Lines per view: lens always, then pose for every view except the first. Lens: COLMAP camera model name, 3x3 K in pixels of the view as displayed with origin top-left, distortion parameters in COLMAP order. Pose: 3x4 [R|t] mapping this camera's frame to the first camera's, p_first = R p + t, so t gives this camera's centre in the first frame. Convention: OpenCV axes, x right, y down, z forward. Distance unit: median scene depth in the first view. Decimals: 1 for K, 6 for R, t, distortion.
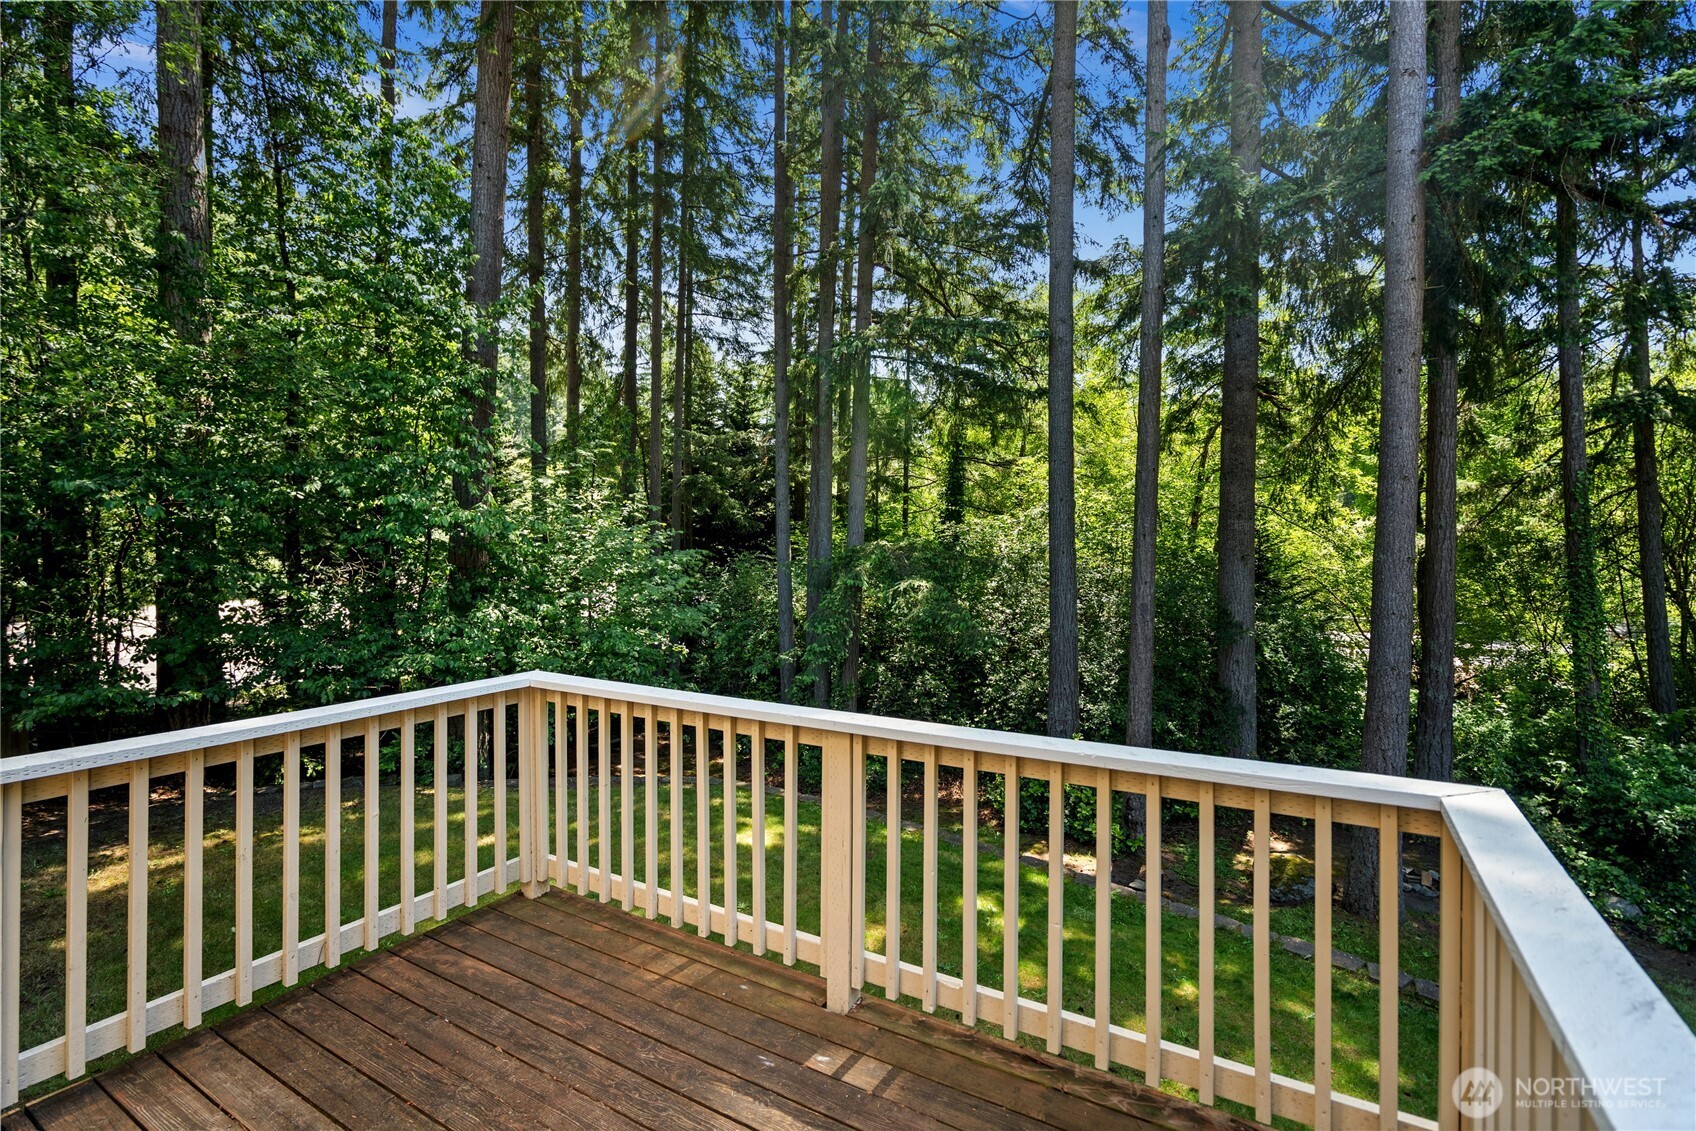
lens RADIAL K [[749.5, 0, 848.0], [0, 749.5, 565.5], [0, 0, 1]] dist [-0.000804, -0.000104]
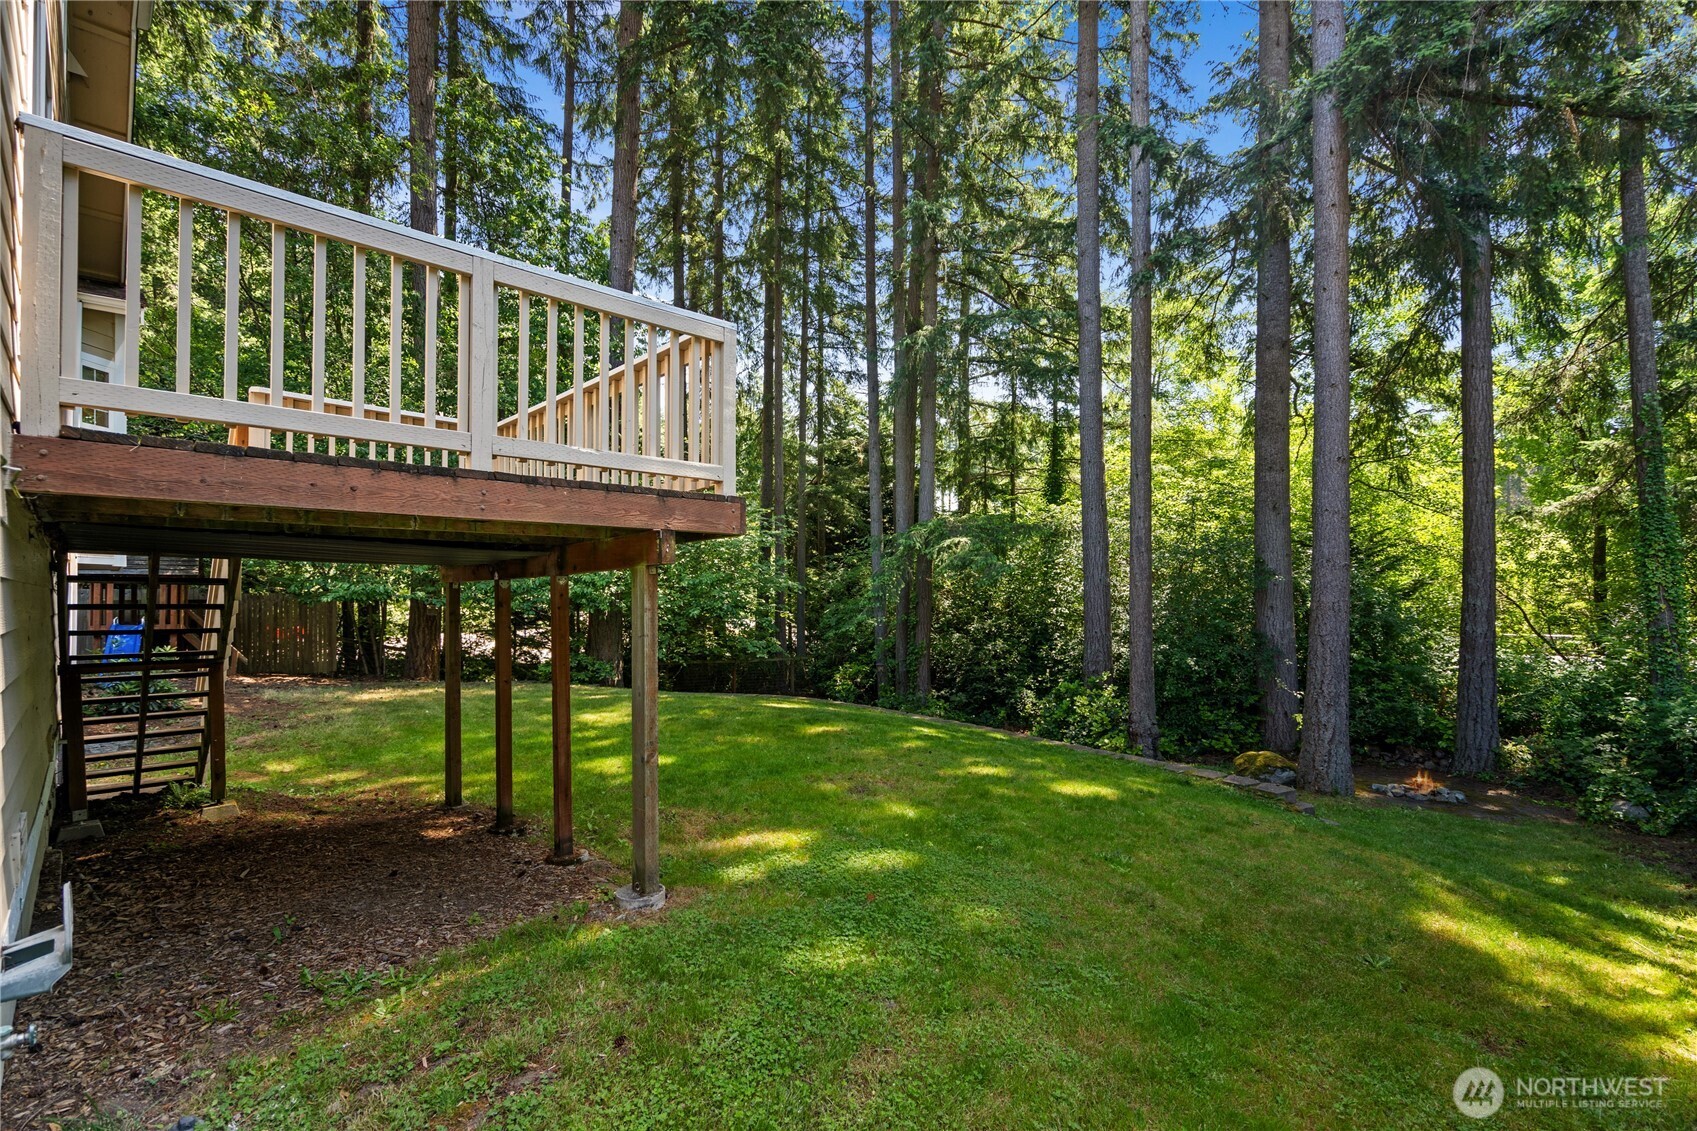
lens RADIAL K [[749.9, 0, 848.5], [0, 749.9, 565.5], [0, 0, 1]] dist [-0.000804, -0.000104]
pose [[0.970987, -0.020279, -0.238272, 0.176043], [0.004241, 0.997701, -0.067630, 0.121929], [0.239096, 0.064658, 0.968841, -0.126687]]
